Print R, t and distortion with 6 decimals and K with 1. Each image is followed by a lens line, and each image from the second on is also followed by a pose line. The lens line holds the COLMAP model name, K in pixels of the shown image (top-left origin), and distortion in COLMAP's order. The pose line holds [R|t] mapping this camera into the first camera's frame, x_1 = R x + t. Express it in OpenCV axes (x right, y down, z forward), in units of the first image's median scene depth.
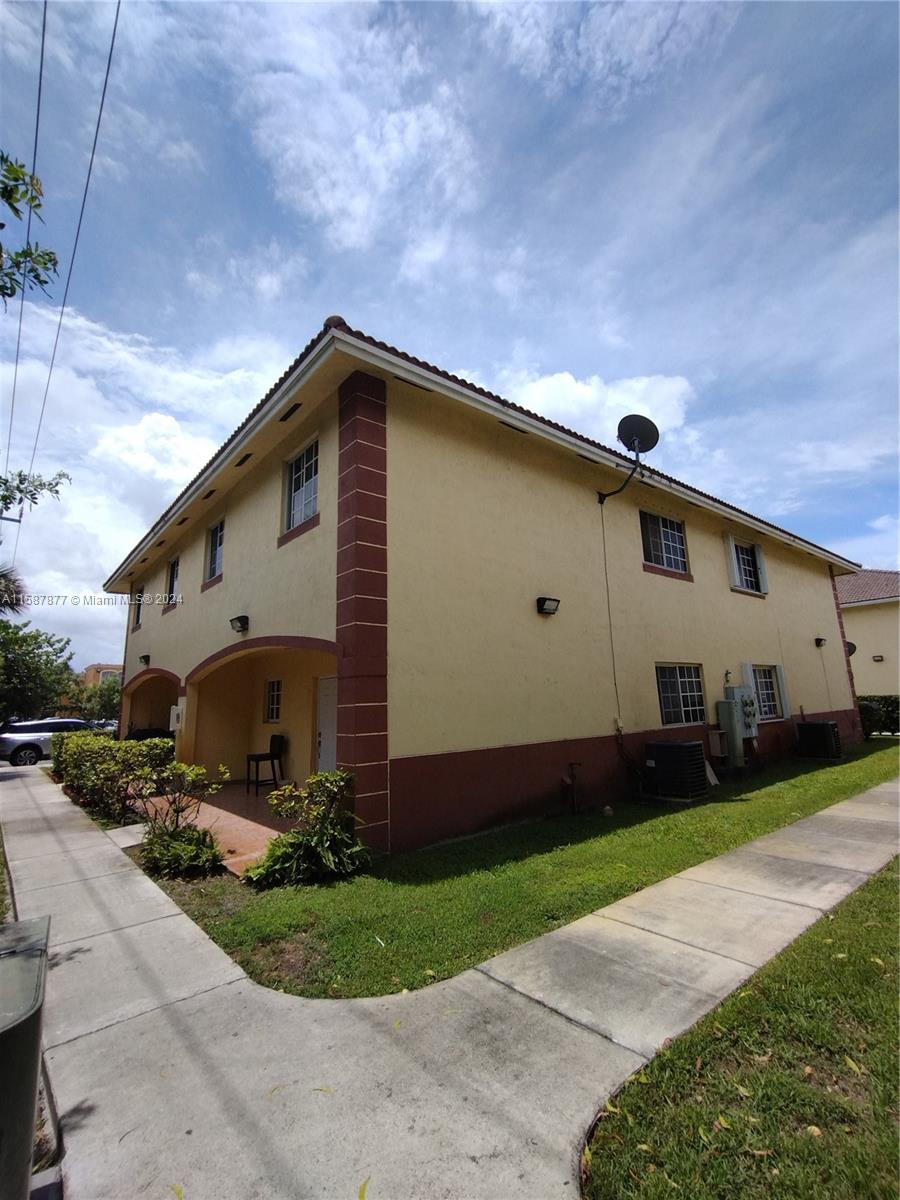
lens RADIAL K [[544.2, 0, 457.0], [0, 544.2, 588.4], [0, 0, 1]] dist [-0.003803, -0.000652]
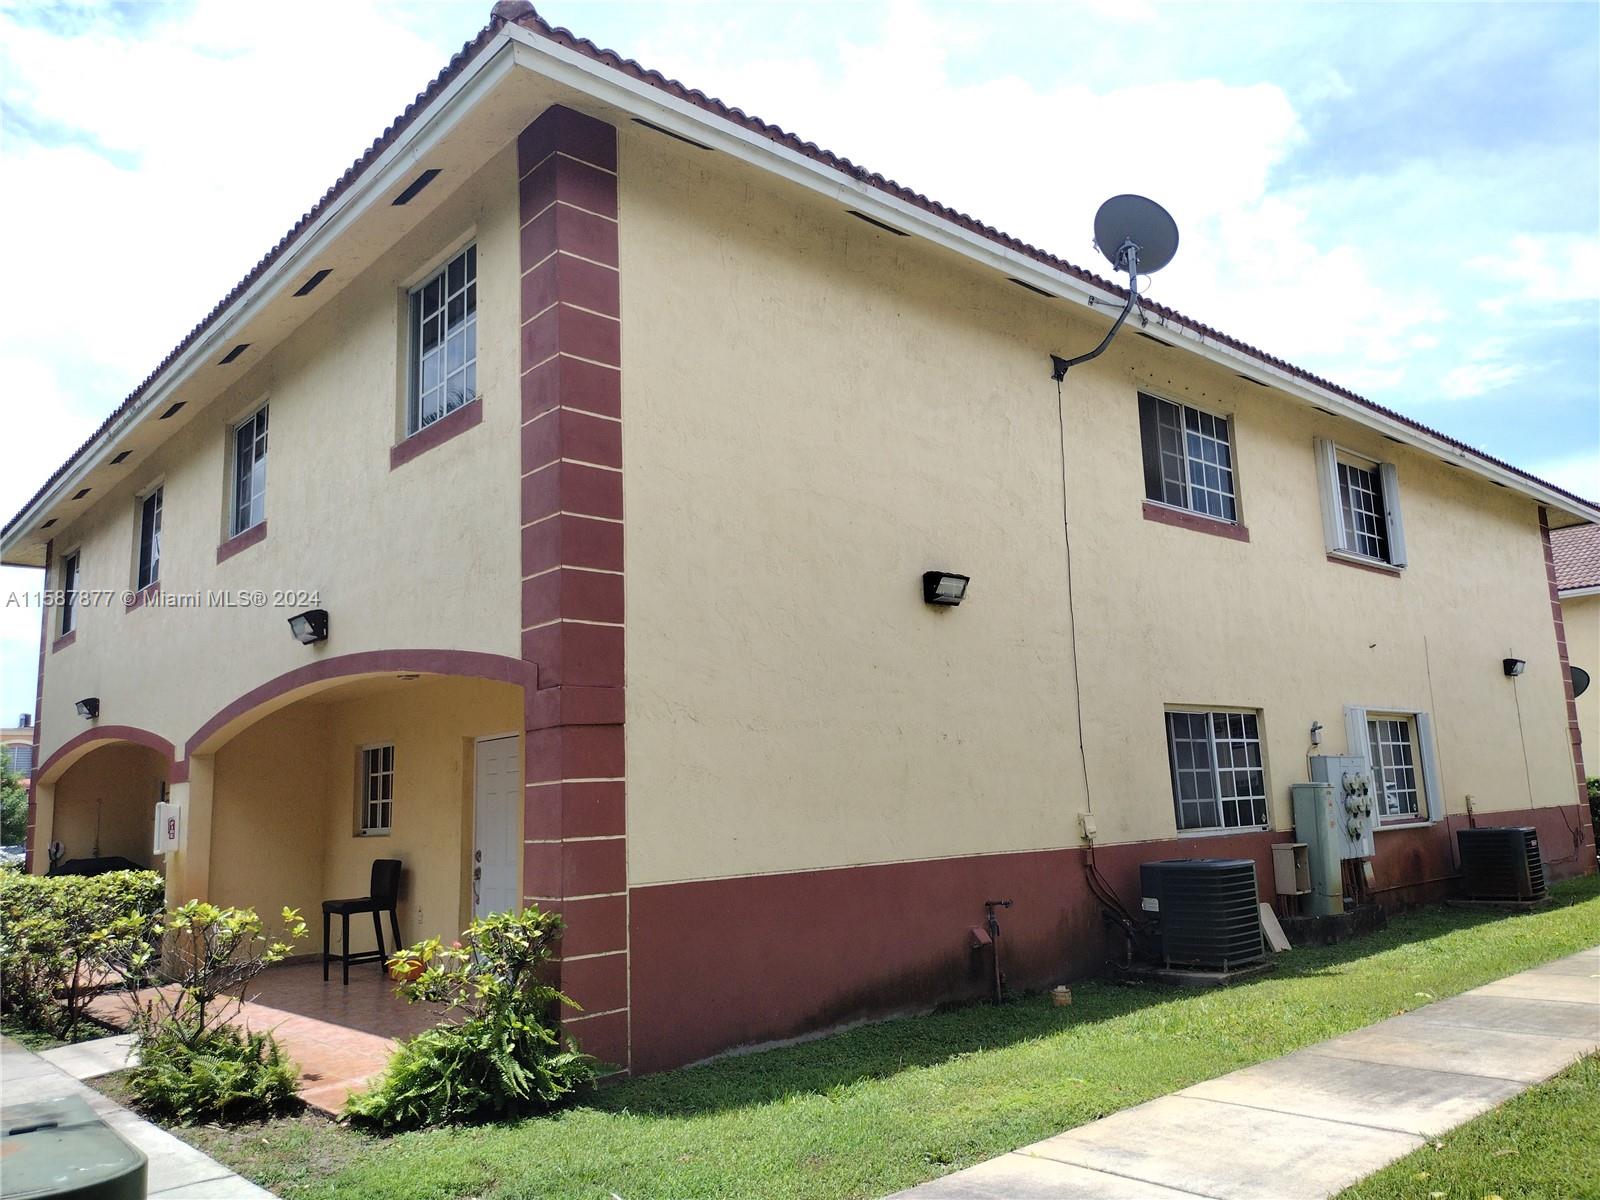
lens RADIAL K [[1222.8, 0, 782.1], [0, 1222.8, 595.3], [0, 0, 1]] dist [0.000435, -0.004503]
pose [[0.999836, 0.000744, 0.018094, -0.001684], [-0.001310, 0.999510, 0.031269, 0.003669], [-0.018062, -0.031287, 0.999347, -0.108672]]
